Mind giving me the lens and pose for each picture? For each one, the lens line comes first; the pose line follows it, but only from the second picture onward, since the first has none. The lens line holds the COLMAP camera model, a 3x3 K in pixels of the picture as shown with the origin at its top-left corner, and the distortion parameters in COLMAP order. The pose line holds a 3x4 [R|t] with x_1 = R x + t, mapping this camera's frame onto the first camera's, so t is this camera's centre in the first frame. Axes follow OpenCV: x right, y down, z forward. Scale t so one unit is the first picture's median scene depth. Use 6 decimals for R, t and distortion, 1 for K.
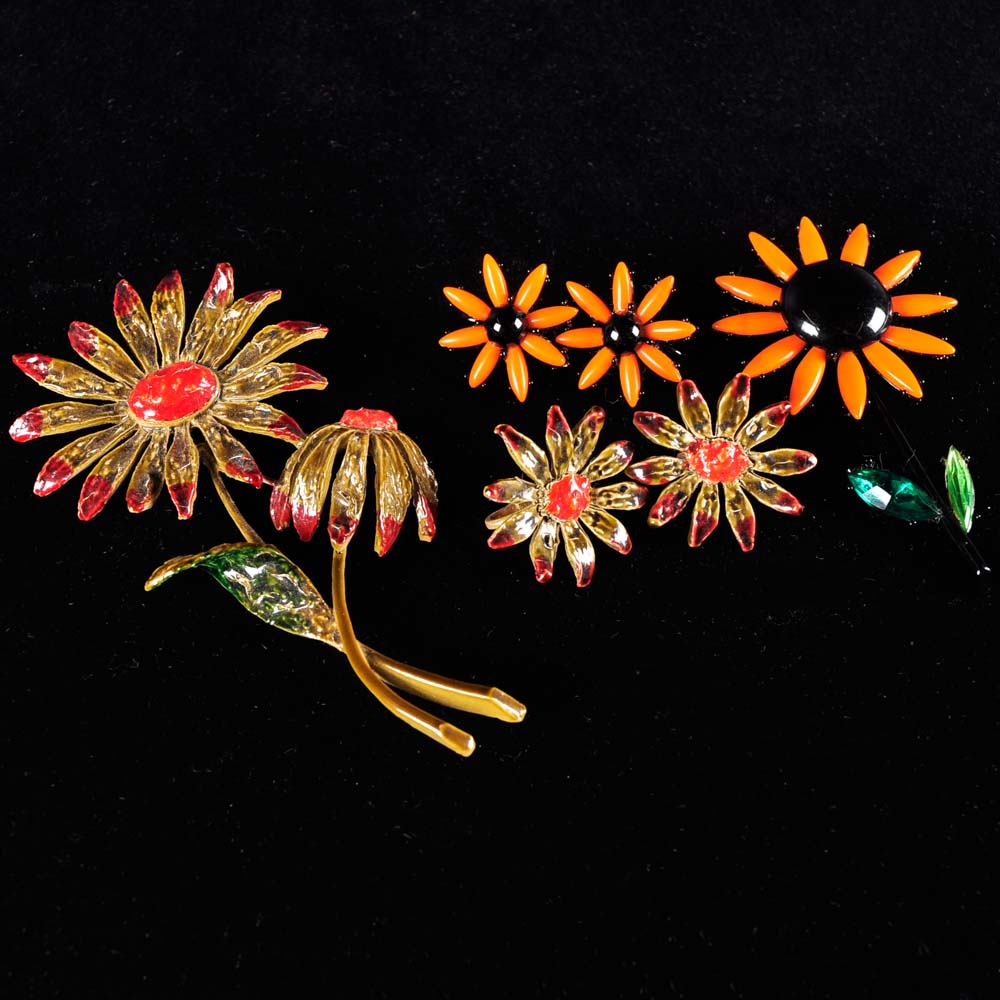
lens RADIAL K [[1386.1, 0, 500.0], [0, 1386.1, 500.0], [0, 0, 1]] dist [-0.091803, 0.029236]
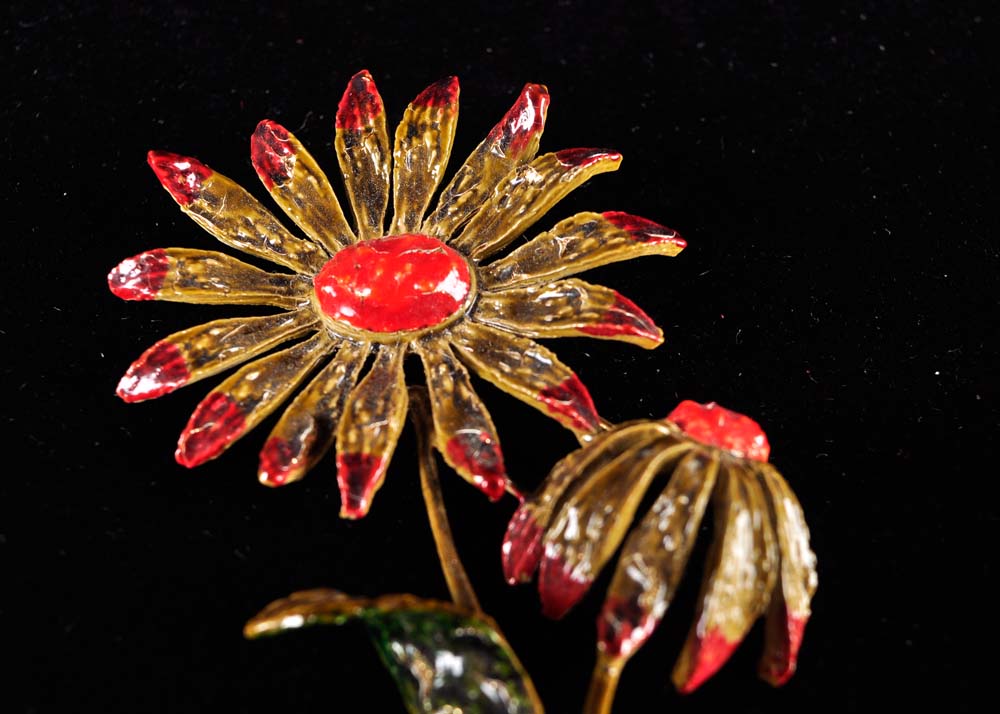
lens RADIAL K [[1578.9, 0, 500.0], [0, 1578.9, 357.0], [0, 0, 1]] dist [-0.025508, -0.026432]
pose [[0.951783, 0.261267, -0.160773, -0.083451], [-0.263570, 0.964613, 0.007220, -0.065583], [0.156971, 0.035503, 0.986965, 0.366961]]
